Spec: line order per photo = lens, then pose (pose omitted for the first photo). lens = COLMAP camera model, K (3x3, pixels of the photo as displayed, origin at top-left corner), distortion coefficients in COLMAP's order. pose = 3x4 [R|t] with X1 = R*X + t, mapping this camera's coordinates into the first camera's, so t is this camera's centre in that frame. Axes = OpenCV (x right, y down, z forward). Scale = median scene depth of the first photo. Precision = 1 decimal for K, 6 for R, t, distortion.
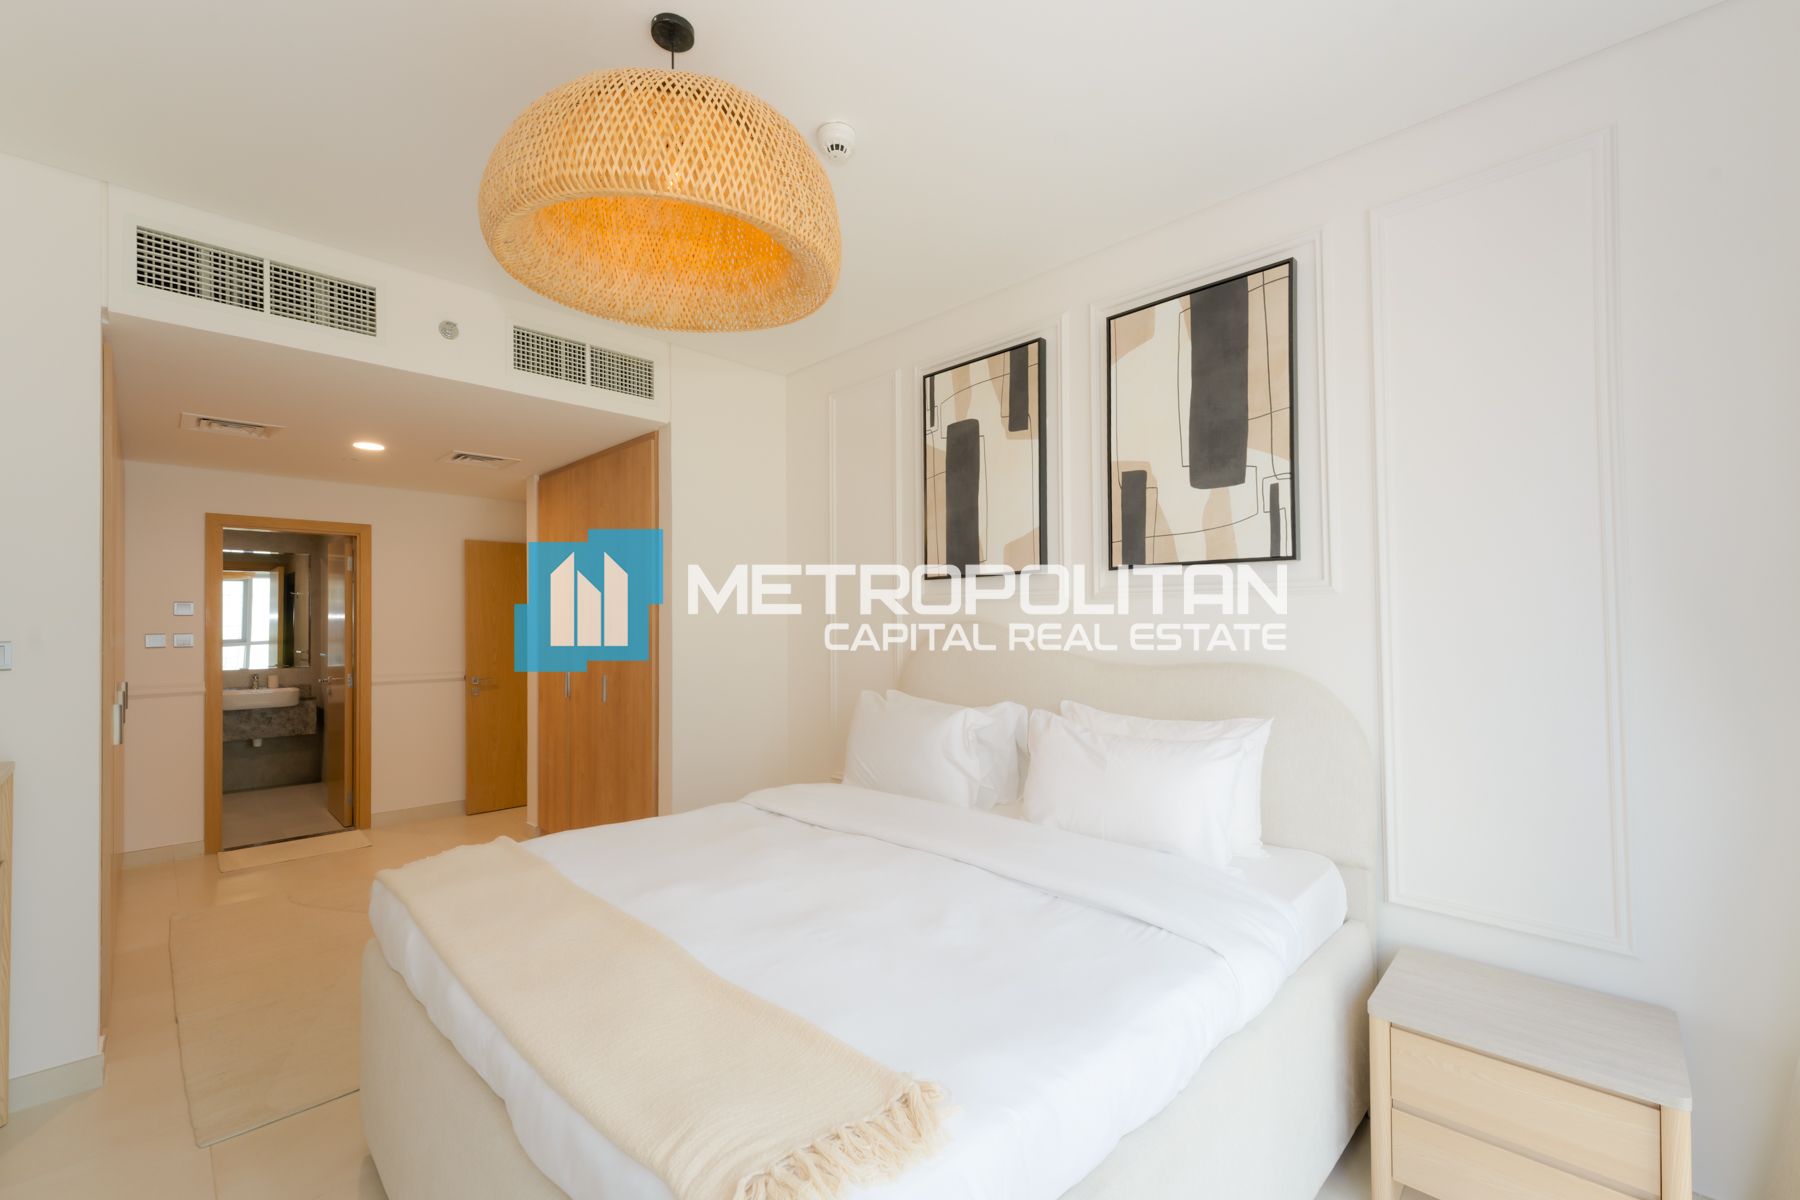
lens RADIAL K [[752.8, 0, 900.2], [0, 752.8, 617.5], [0, 0, 1]] dist [0.001144, -0.000317]
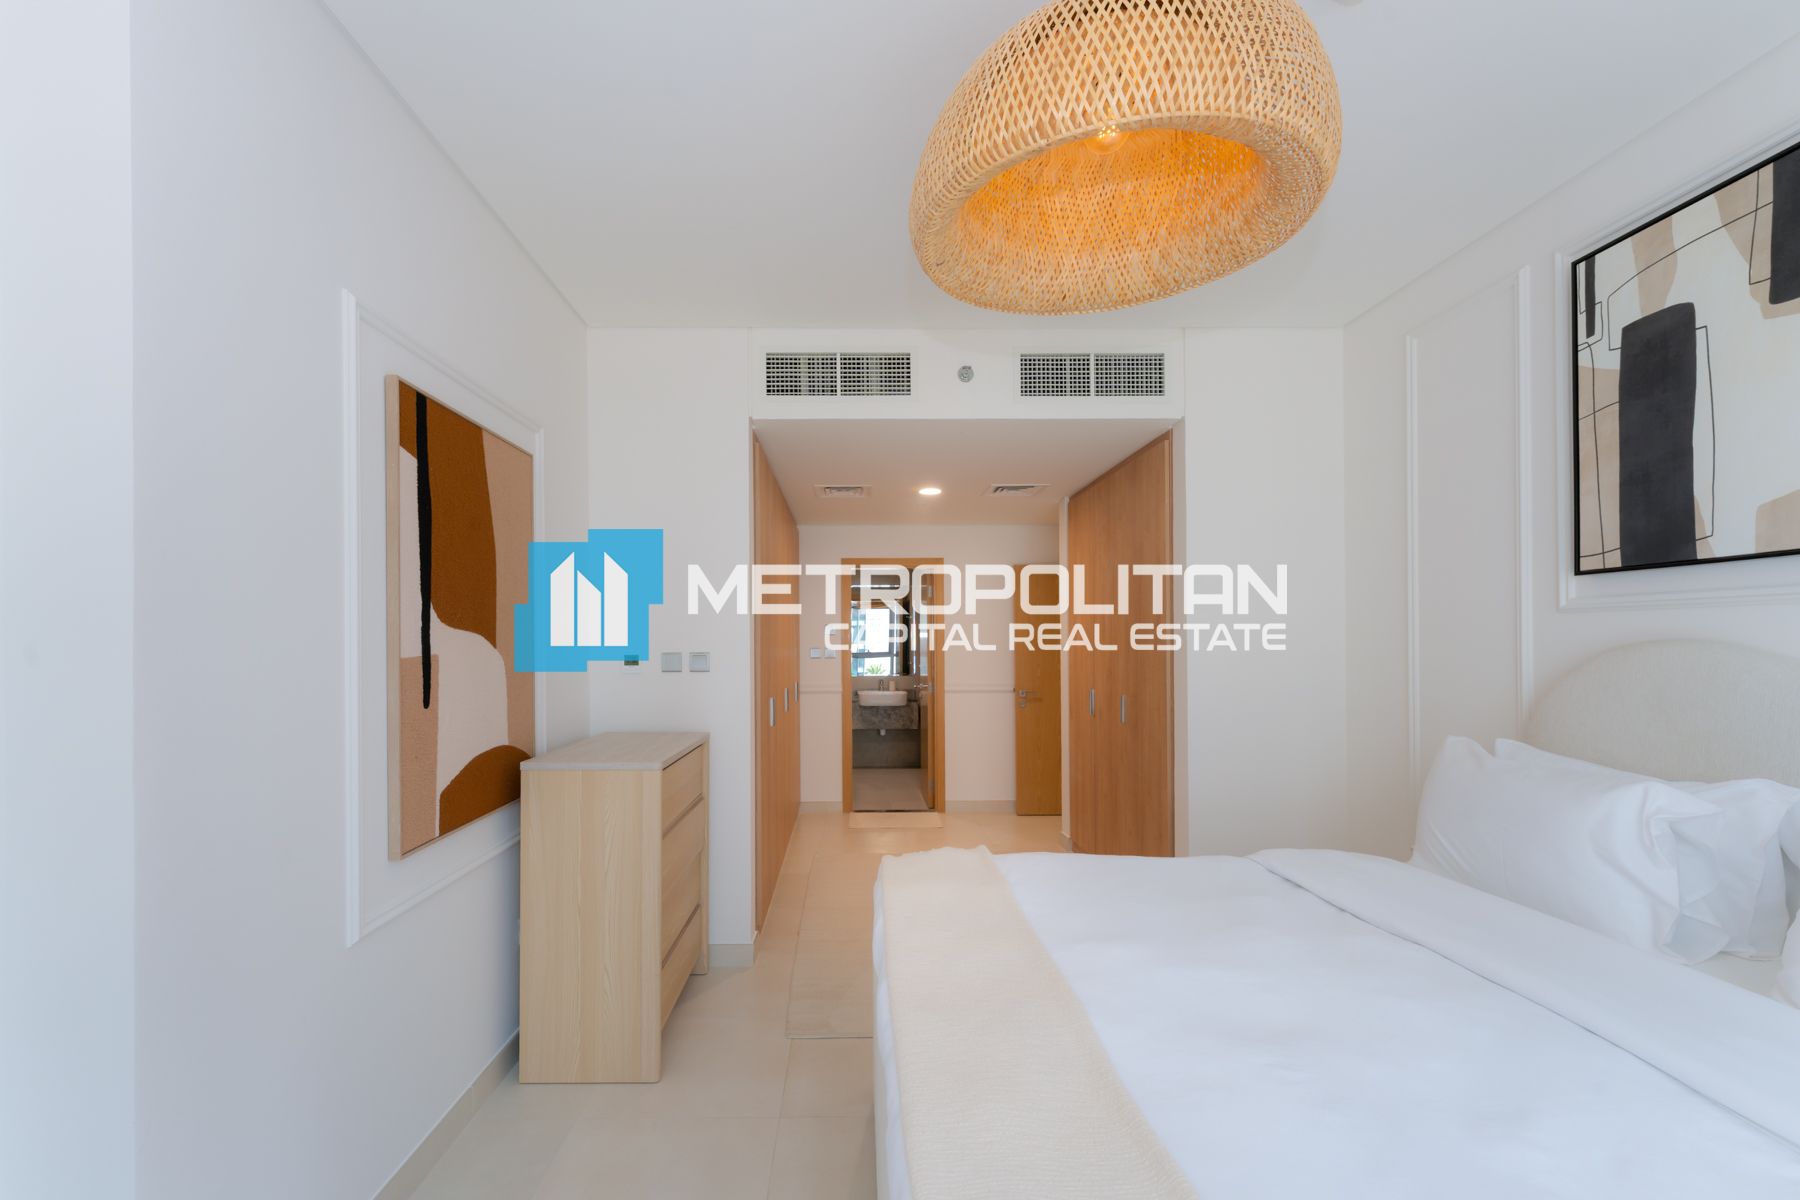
lens RADIAL K [[750.4, 0, 849.4], [0, 750.4, 639.8], [0, 0, 1]] dist [0.001942, -0.000410]
pose [[0.705391, 0.000208, -0.708819, 0.057312], [0.004372, 0.999980, 0.004644, 0.000436], [0.708805, -0.006375, 0.705376, 0.105759]]
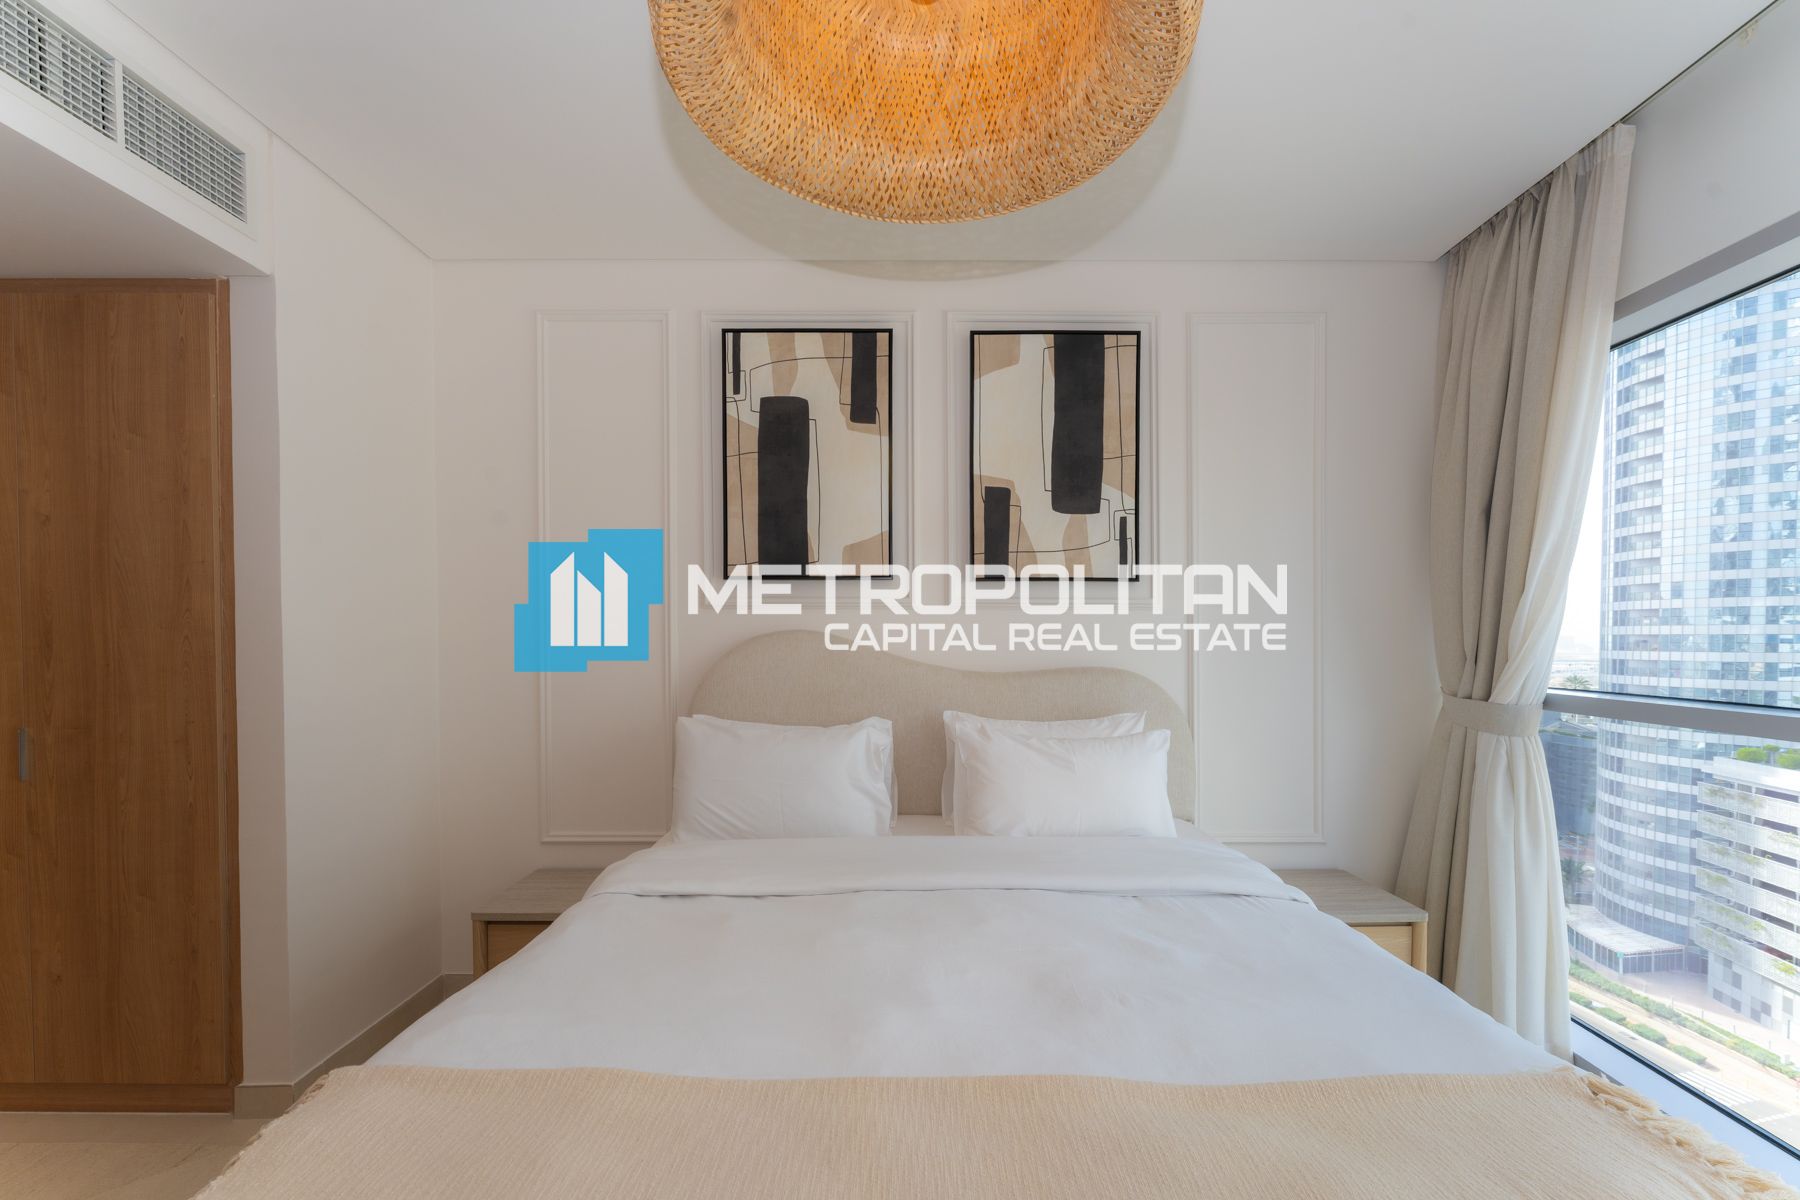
lens RADIAL K [[734.5, 0, 907.6], [0, 734.5, 652.4], [0, 0, 1]] dist [-0.001201, -0.000159]
pose [[0.703515, -0.011370, 0.710590, -0.450703], [-0.009714, 0.999625, 0.025611, 0.008993], [-0.710614, -0.024920, 0.703140, 0.325116]]
